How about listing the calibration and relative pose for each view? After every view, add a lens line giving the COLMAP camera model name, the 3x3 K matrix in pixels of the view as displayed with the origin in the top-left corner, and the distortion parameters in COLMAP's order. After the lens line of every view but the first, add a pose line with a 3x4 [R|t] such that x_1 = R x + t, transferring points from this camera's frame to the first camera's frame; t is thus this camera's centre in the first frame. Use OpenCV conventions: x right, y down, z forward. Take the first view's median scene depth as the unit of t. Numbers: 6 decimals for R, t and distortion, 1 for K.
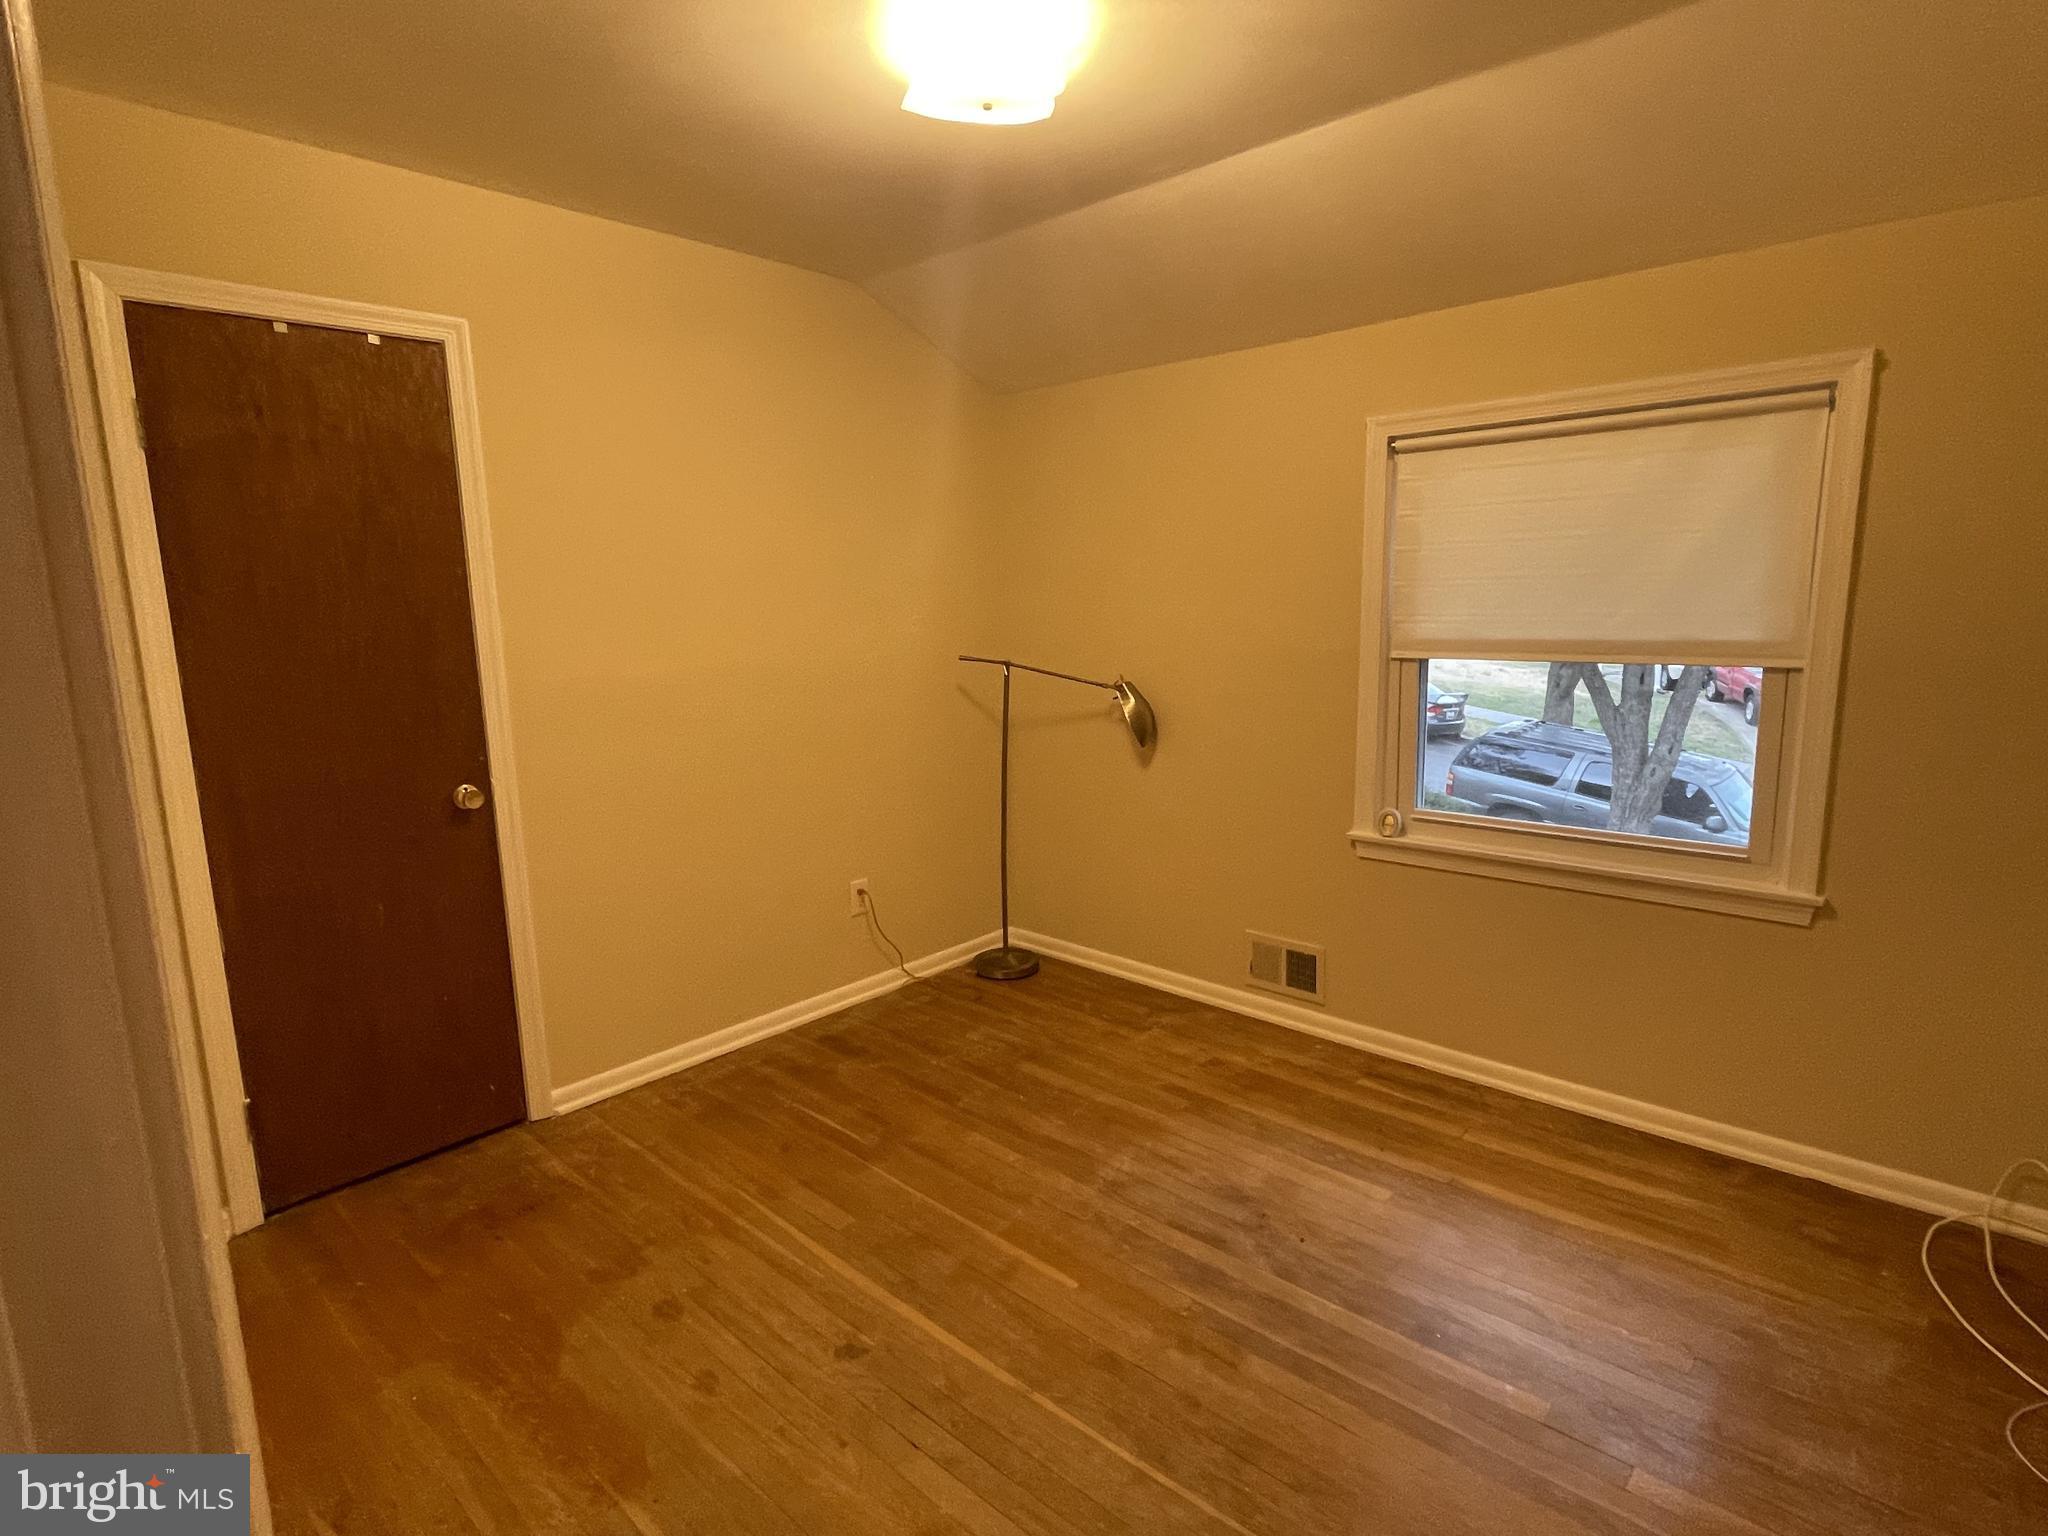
lens RADIAL K [[1076.1, 0, 1020.7], [0, 1076.1, 776.8], [0, 0, 1]] dist [-0.003843, 0.000268]
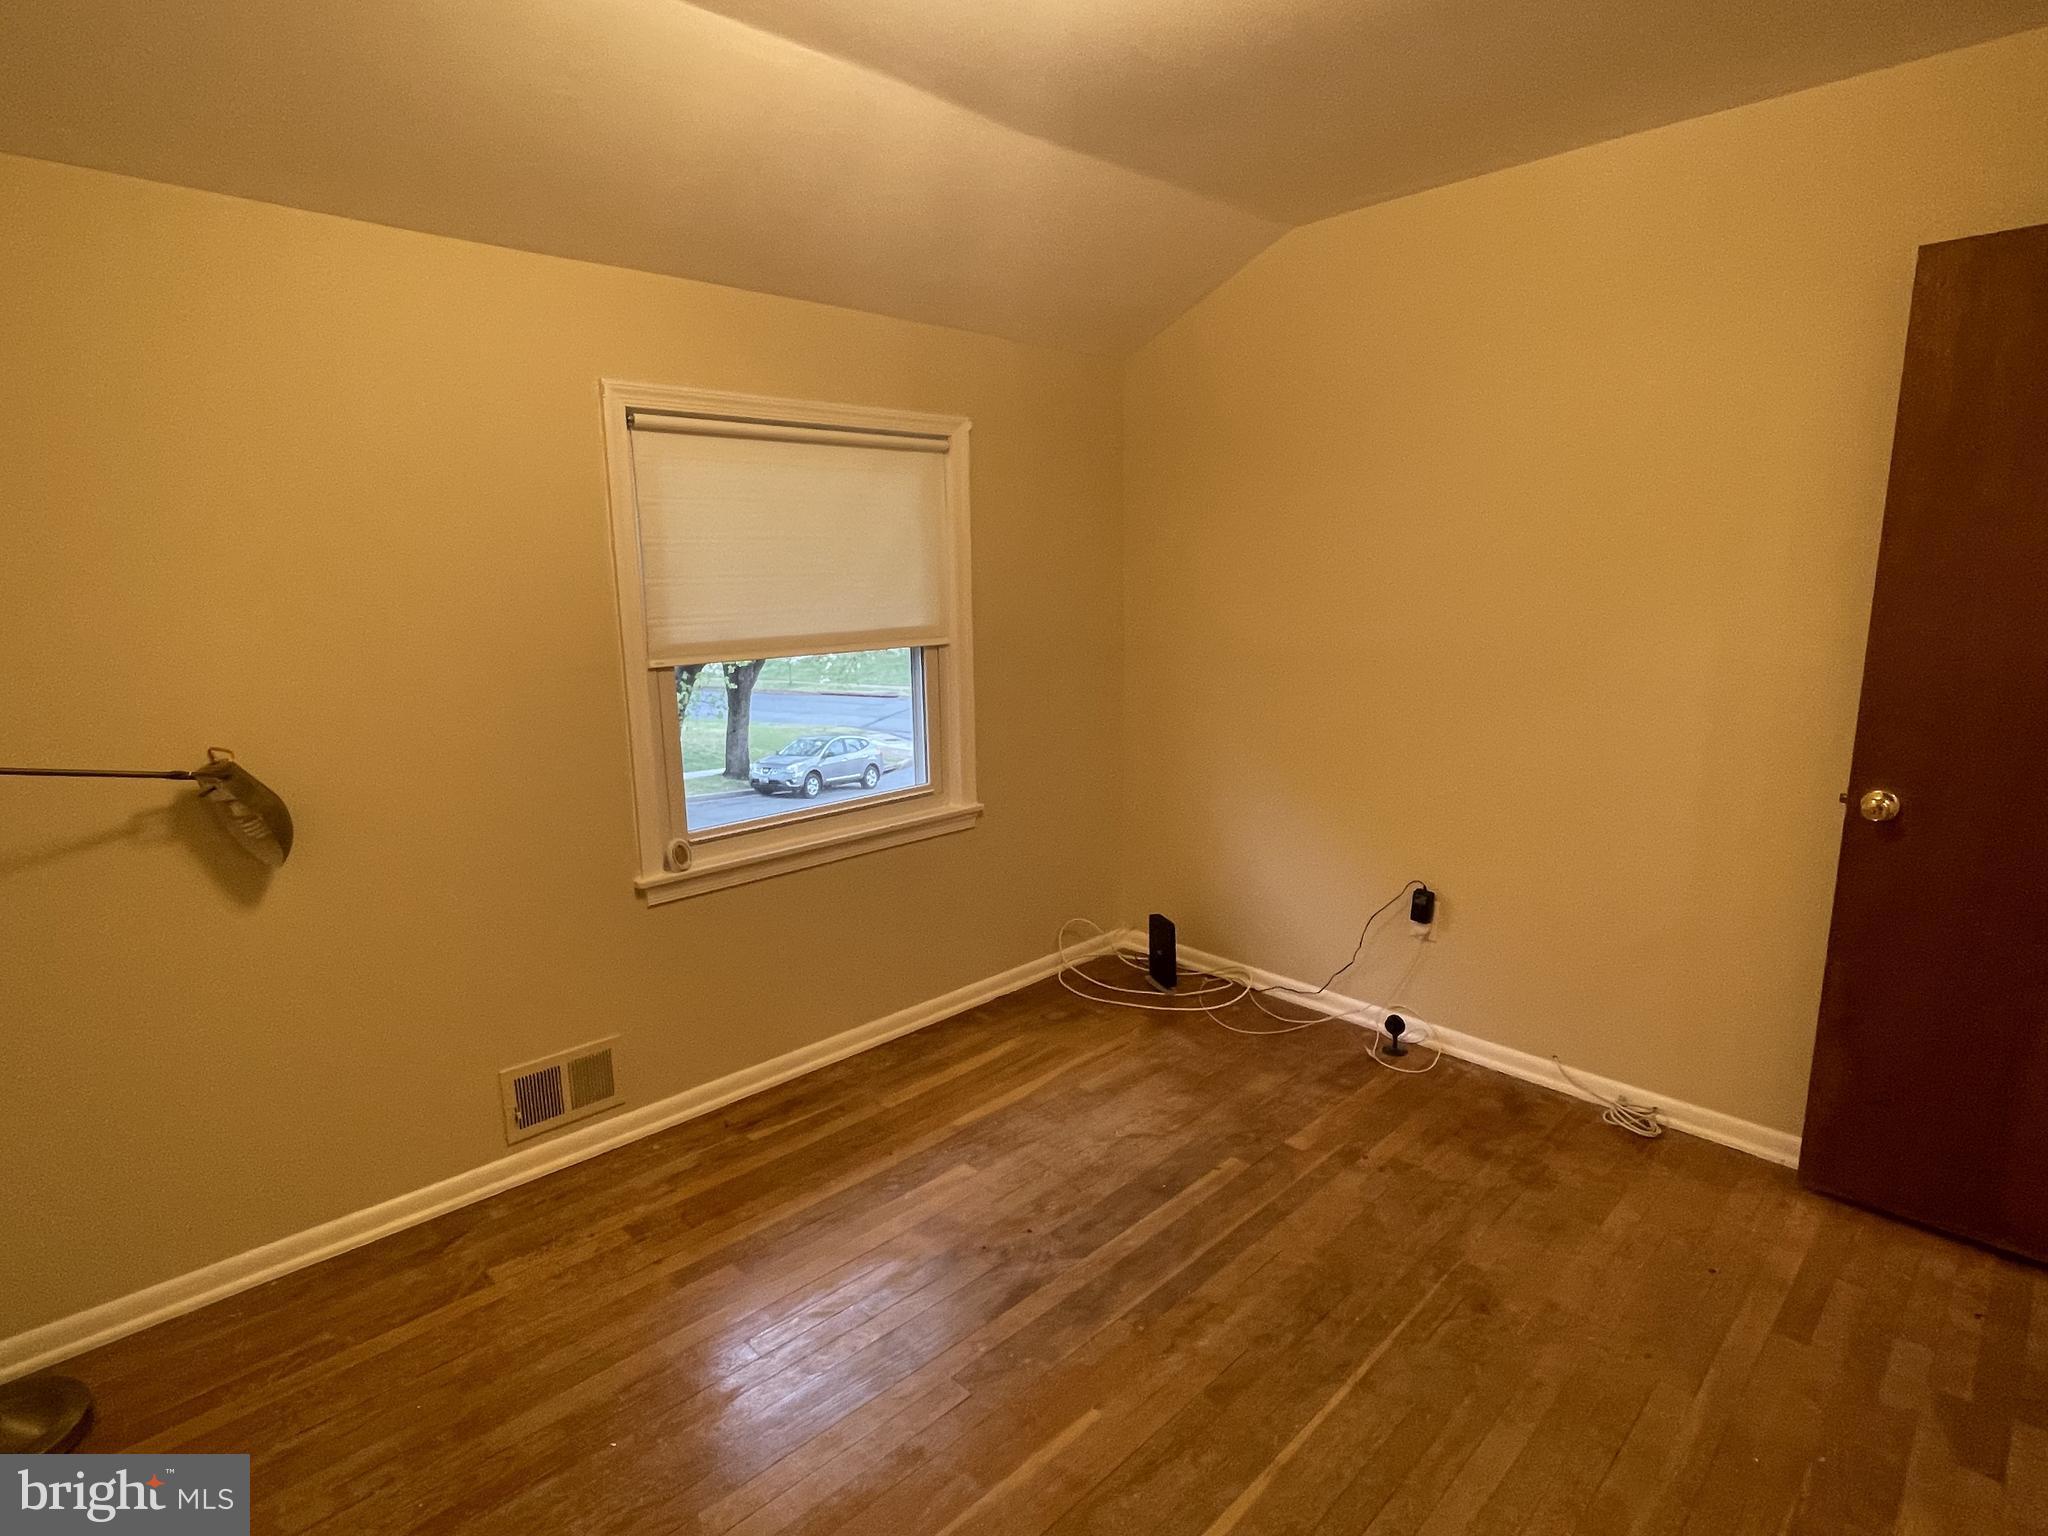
lens RADIAL K [[1076.1, 0, 1024.4], [0, 1076.1, 767.6], [0, 0, 1]] dist [-0.003843, 0.000268]
pose [[0.027270, -0.168012, 0.985408, -0.569420], [0.175494, 0.971269, 0.160744, -0.133921], [-0.984103, 0.168550, 0.055972, 0.755898]]
